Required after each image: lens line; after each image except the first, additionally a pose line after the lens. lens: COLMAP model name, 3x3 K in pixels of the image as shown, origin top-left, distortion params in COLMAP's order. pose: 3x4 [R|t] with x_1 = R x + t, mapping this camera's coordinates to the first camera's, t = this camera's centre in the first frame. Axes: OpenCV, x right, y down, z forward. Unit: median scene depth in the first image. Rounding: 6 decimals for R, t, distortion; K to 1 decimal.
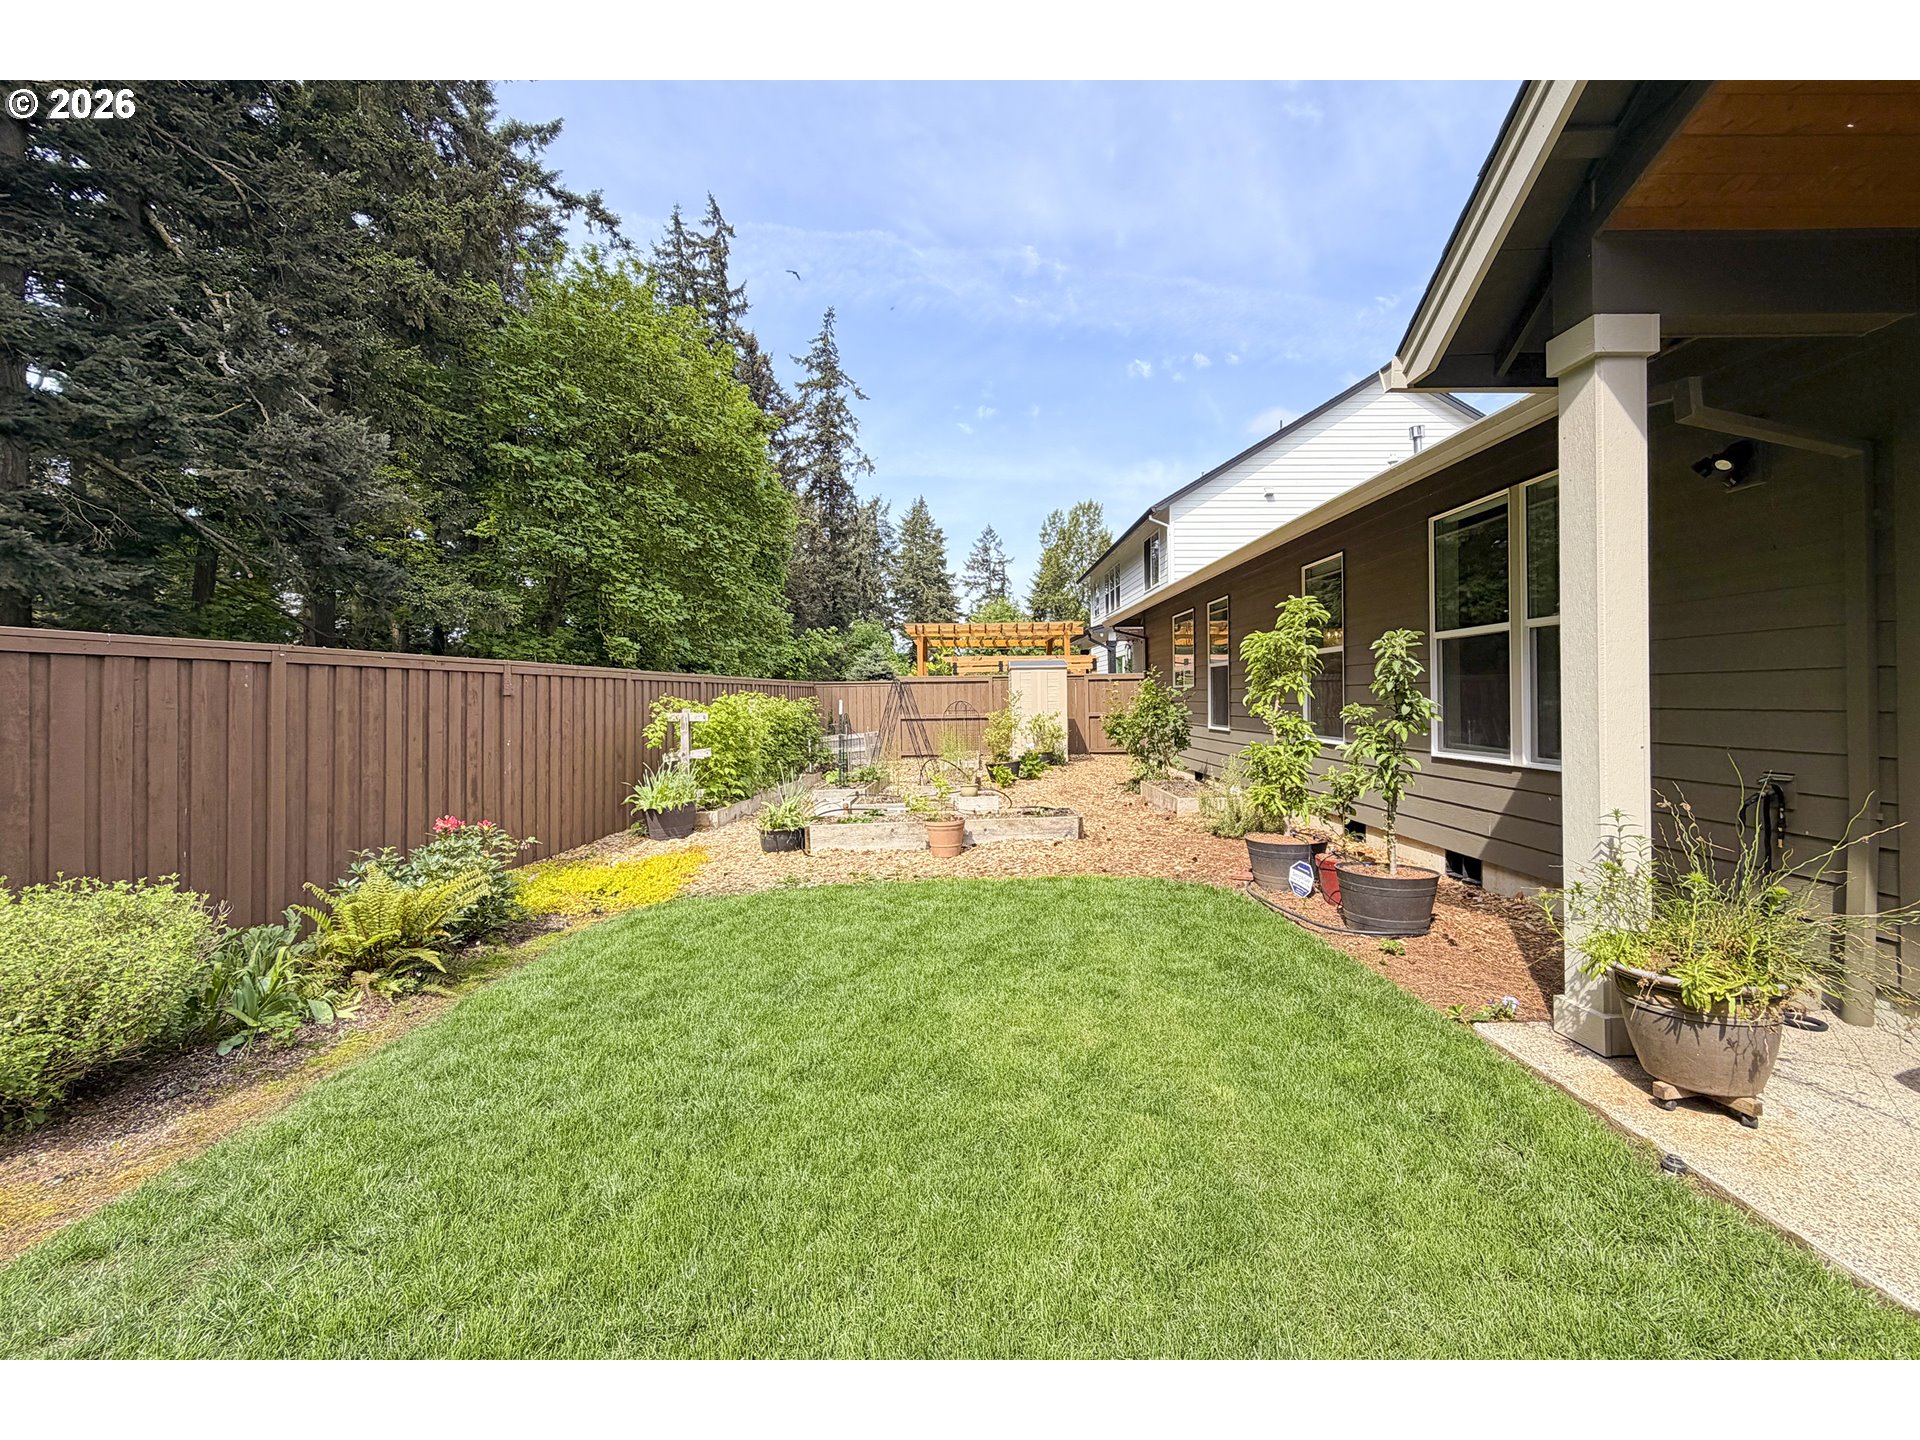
lens RADIAL K [[795.8, 0, 982.9], [0, 795.8, 696.6], [0, 0, 1]] dist [-0.003697, 0.001121]
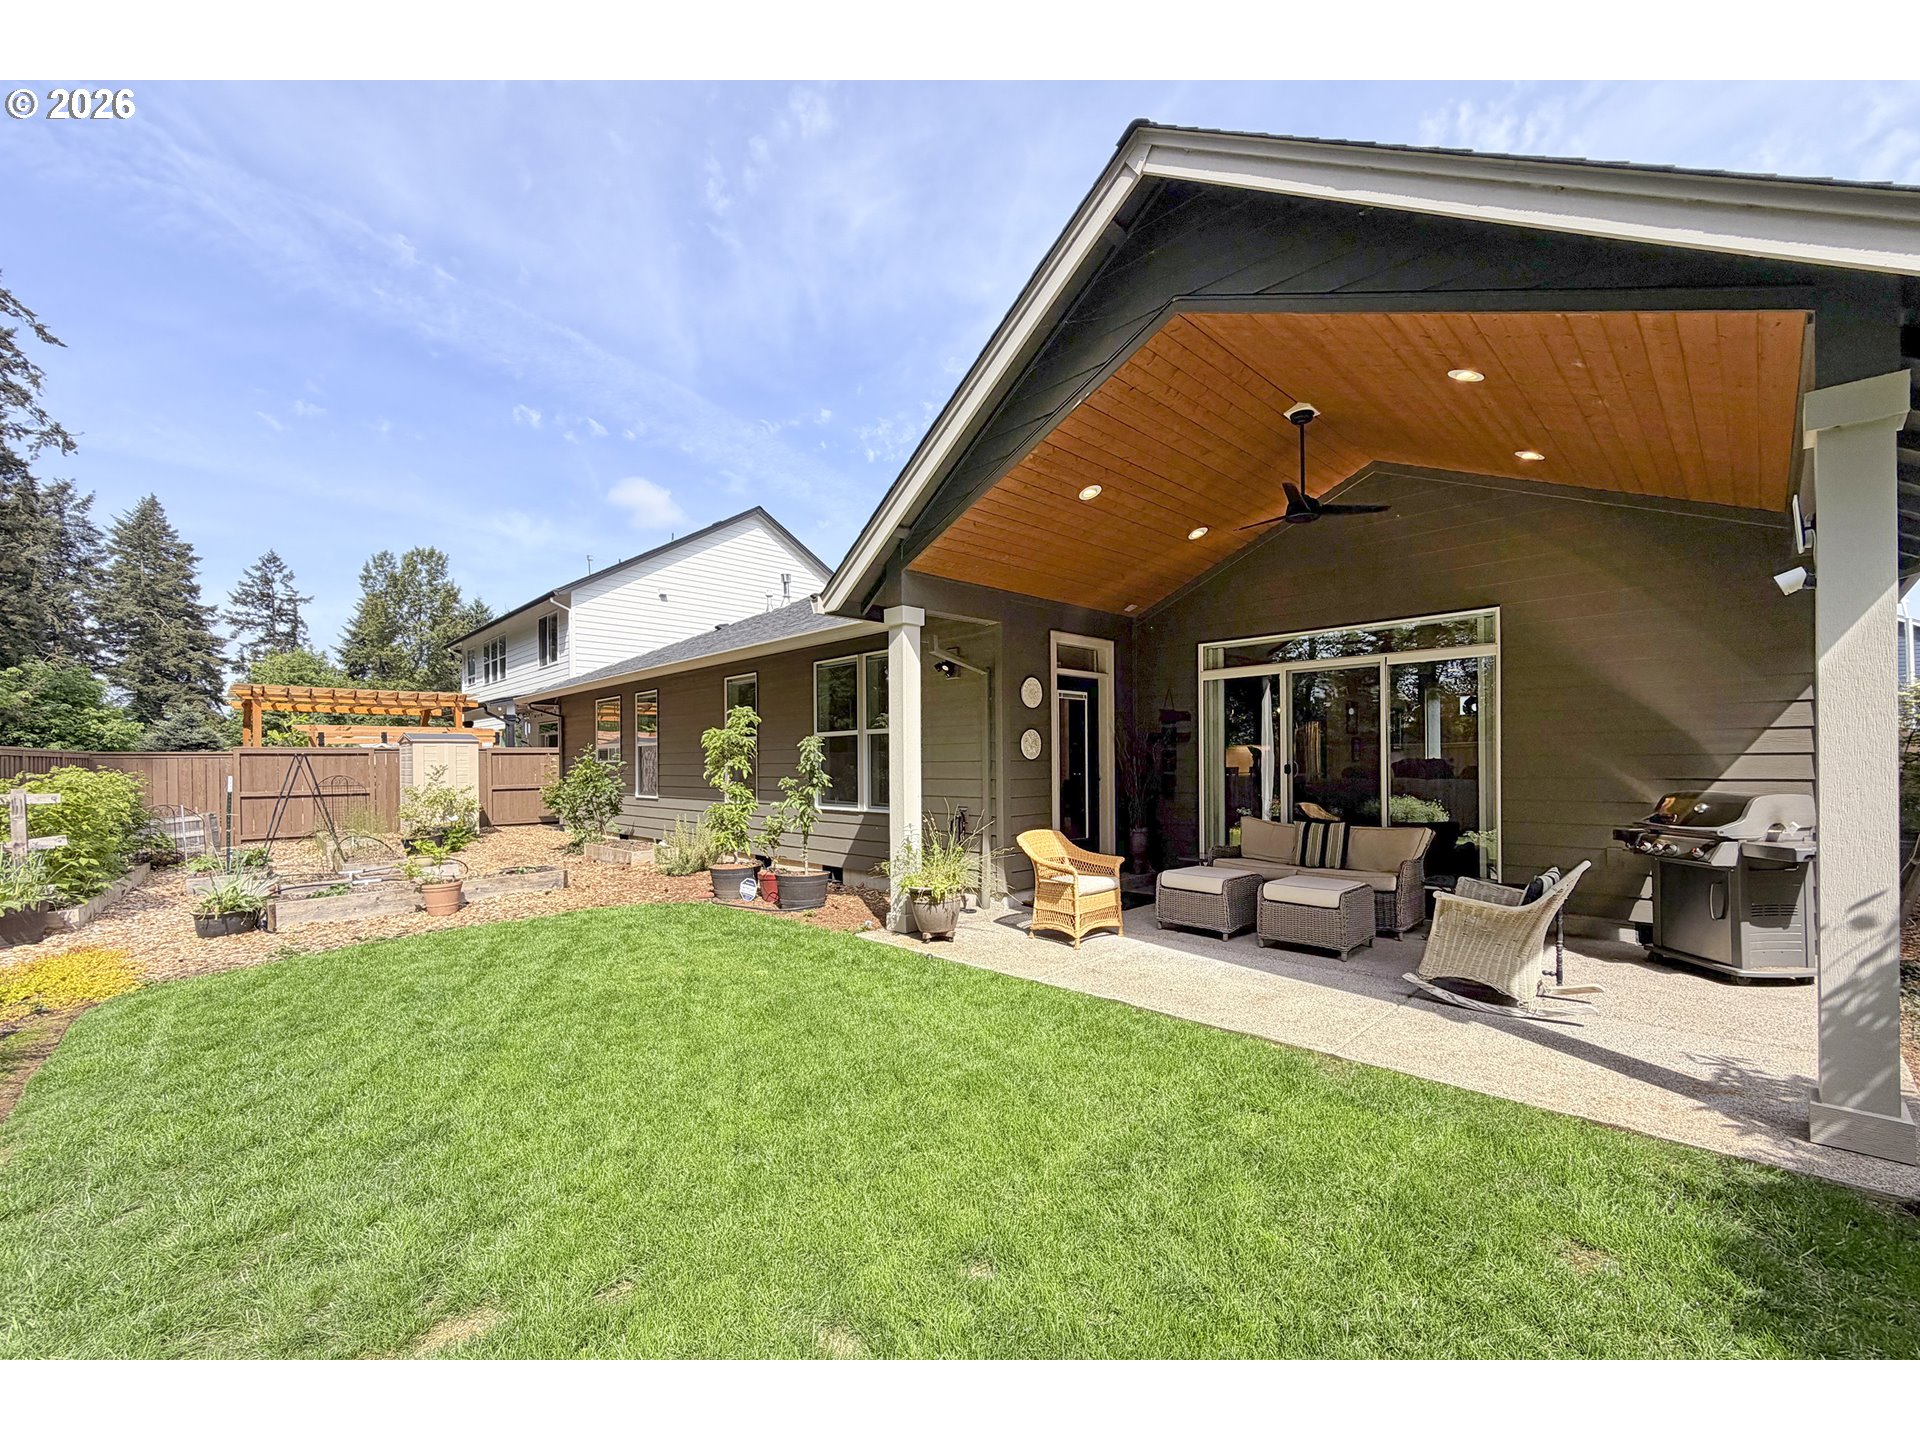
lens RADIAL K [[795.8, 0, 952.3], [0, 795.8, 717.7], [0, 0, 1]] dist [-0.003697, 0.001121]
pose [[0.731123, 0.041135, 0.681004, -0.130299], [0.000613, 0.998141, -0.060949, -0.004450], [-0.682245, 0.044979, 0.729739, -0.146090]]
